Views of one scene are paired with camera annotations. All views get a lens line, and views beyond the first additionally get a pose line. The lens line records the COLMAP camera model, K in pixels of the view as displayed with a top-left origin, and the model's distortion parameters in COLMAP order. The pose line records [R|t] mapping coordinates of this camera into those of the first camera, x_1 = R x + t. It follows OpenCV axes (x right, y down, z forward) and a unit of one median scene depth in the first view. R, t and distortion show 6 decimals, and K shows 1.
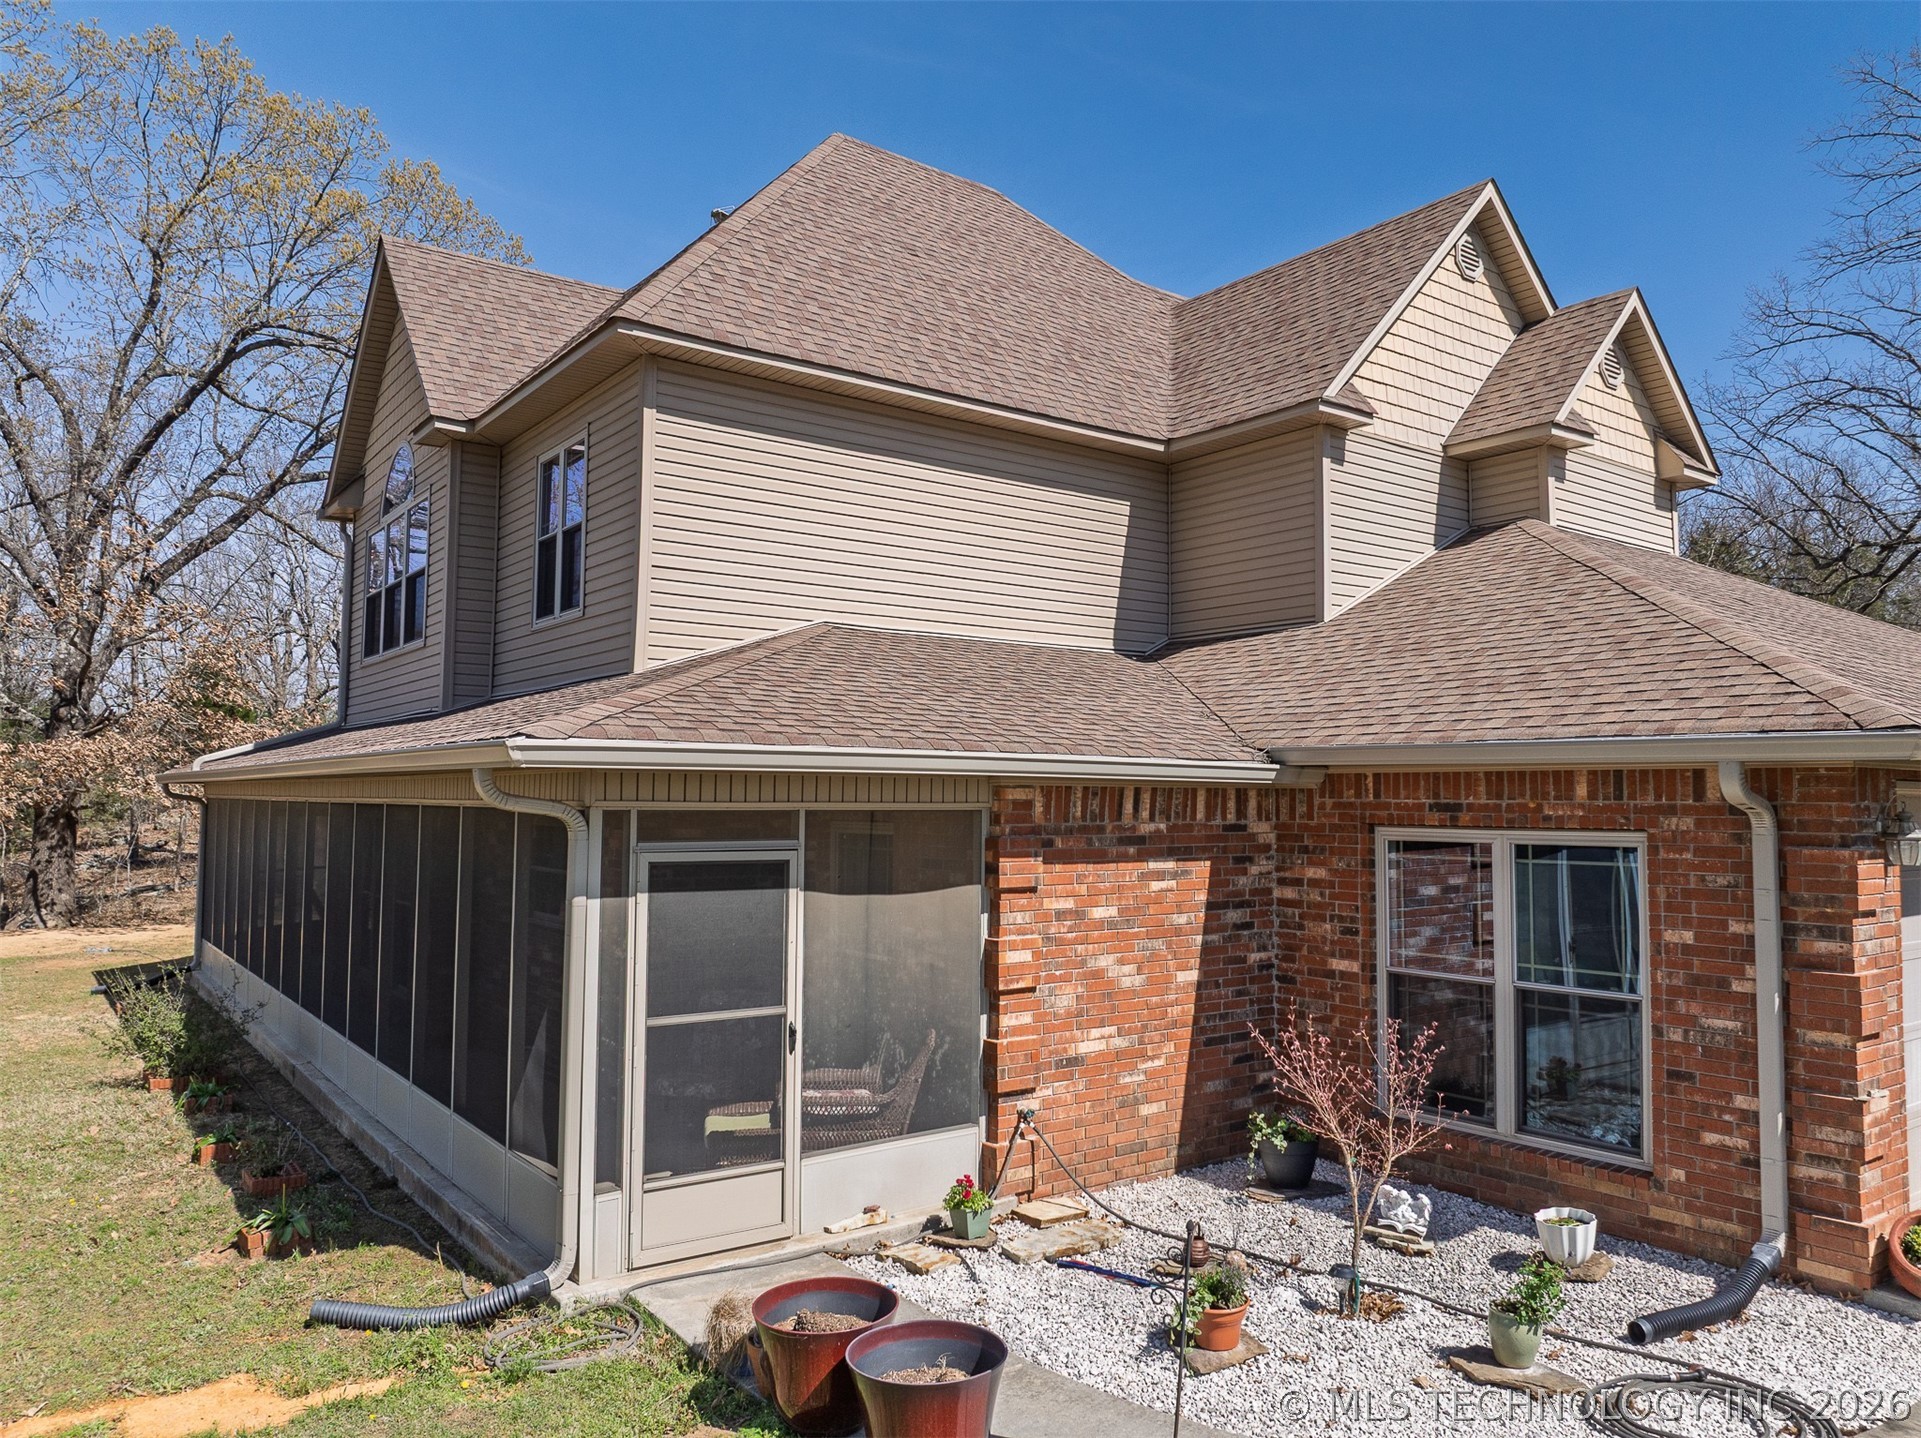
lens RADIAL K [[1350.6, 0, 958.5], [0, 1350.6, 716.1], [0, 0, 1]] dist [-0.059840, 0.030901]
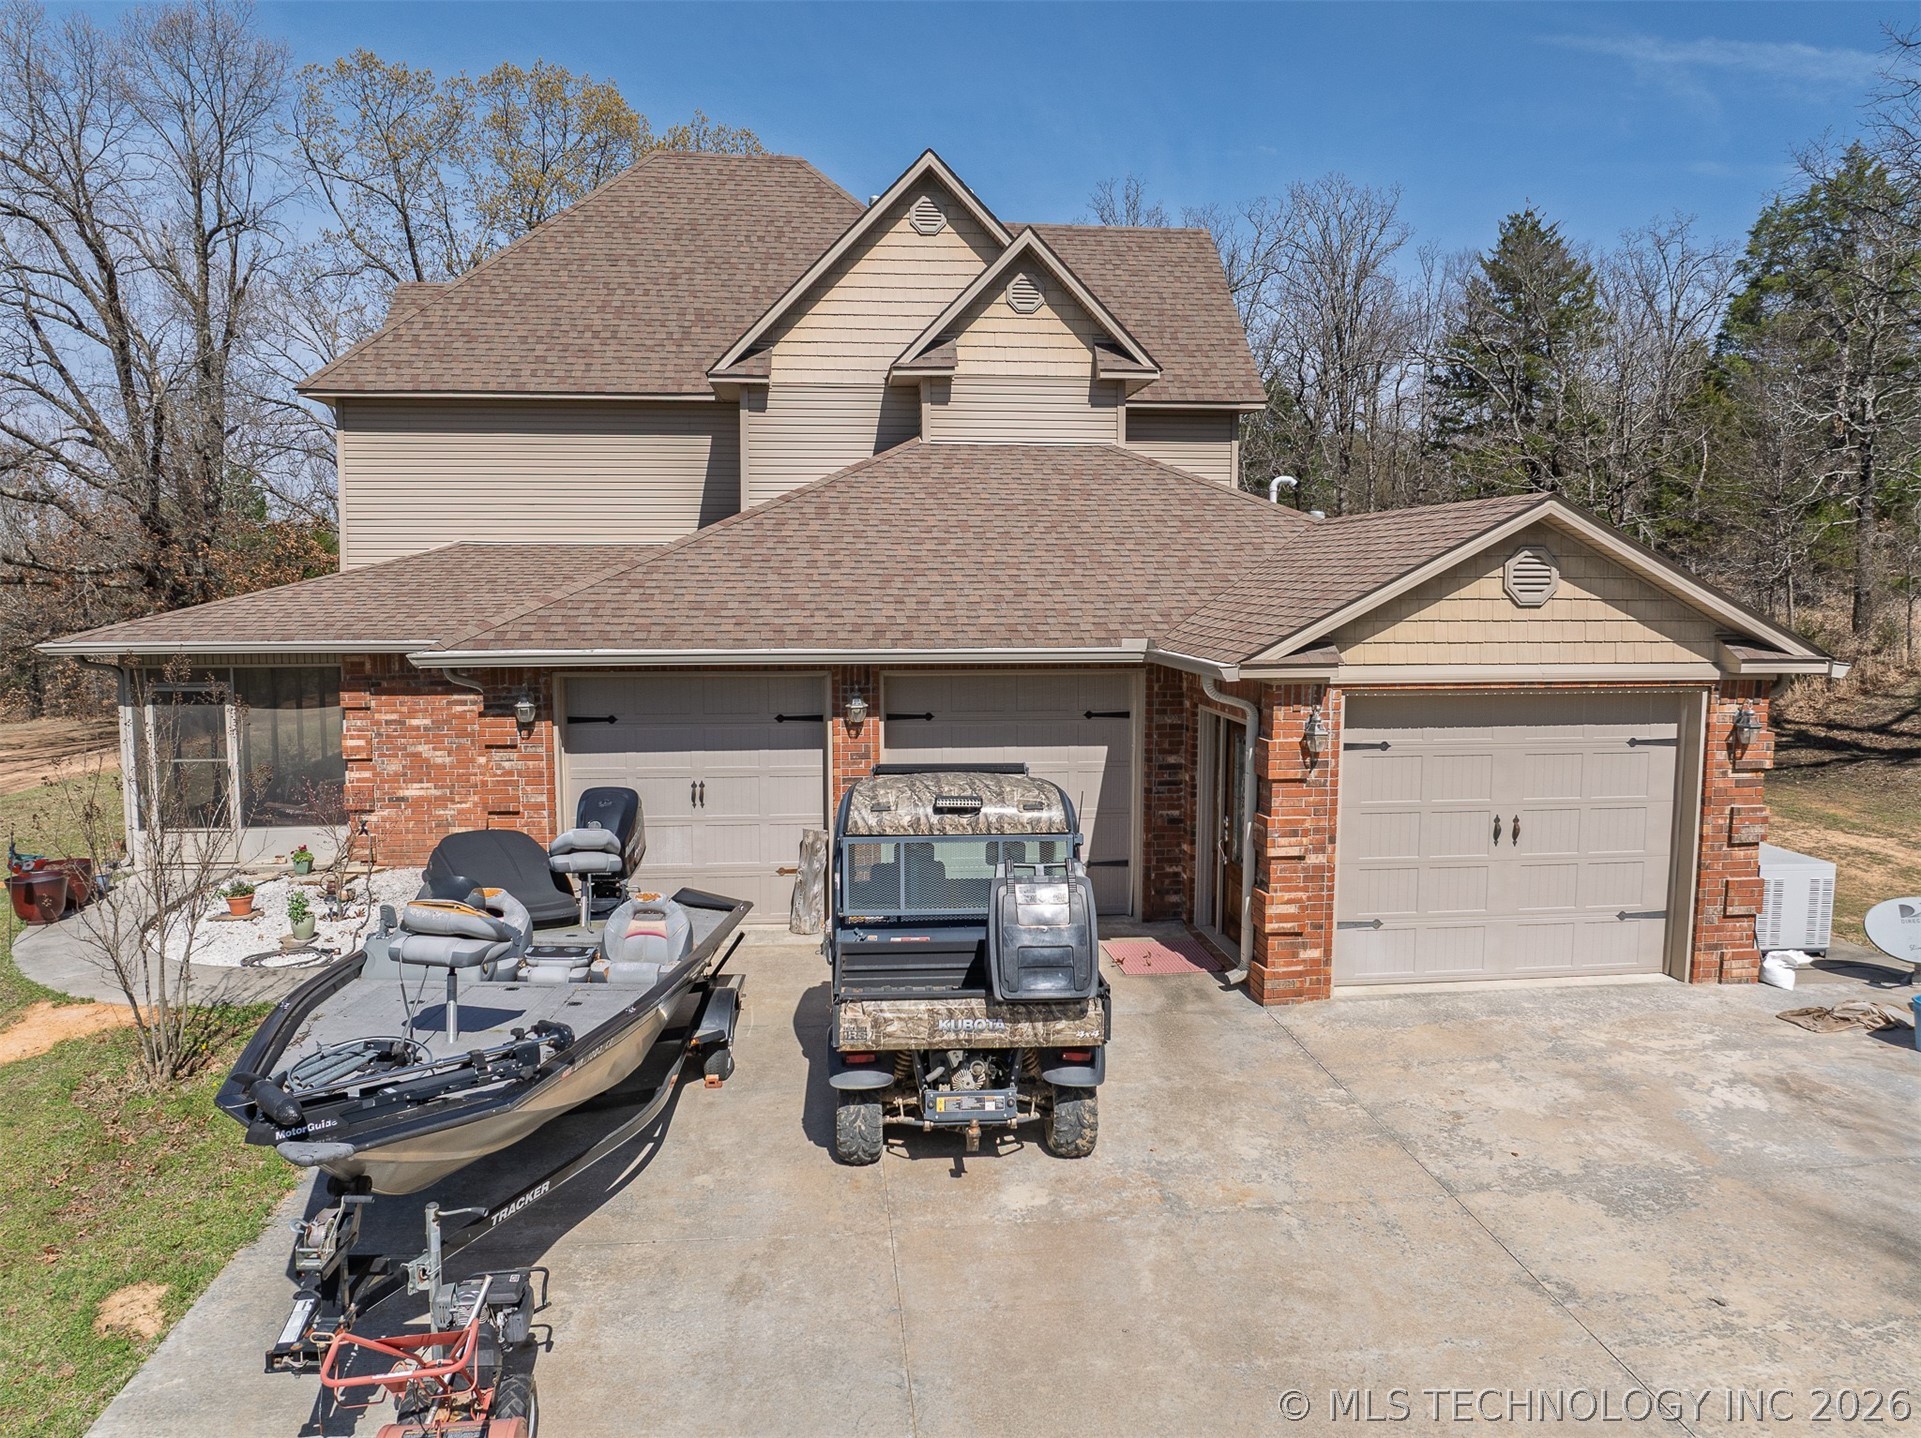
lens RADIAL K [[1350.6, 0, 962.1], [0, 1350.6, 717.7], [0, 0, 1]] dist [-0.059840, 0.030901]
pose [[0.868719, 0.047969, -0.492977, 1.662472], [0.034536, 0.987011, 0.156899, -0.122194], [0.494100, -0.153327, 0.855778, -0.199312]]
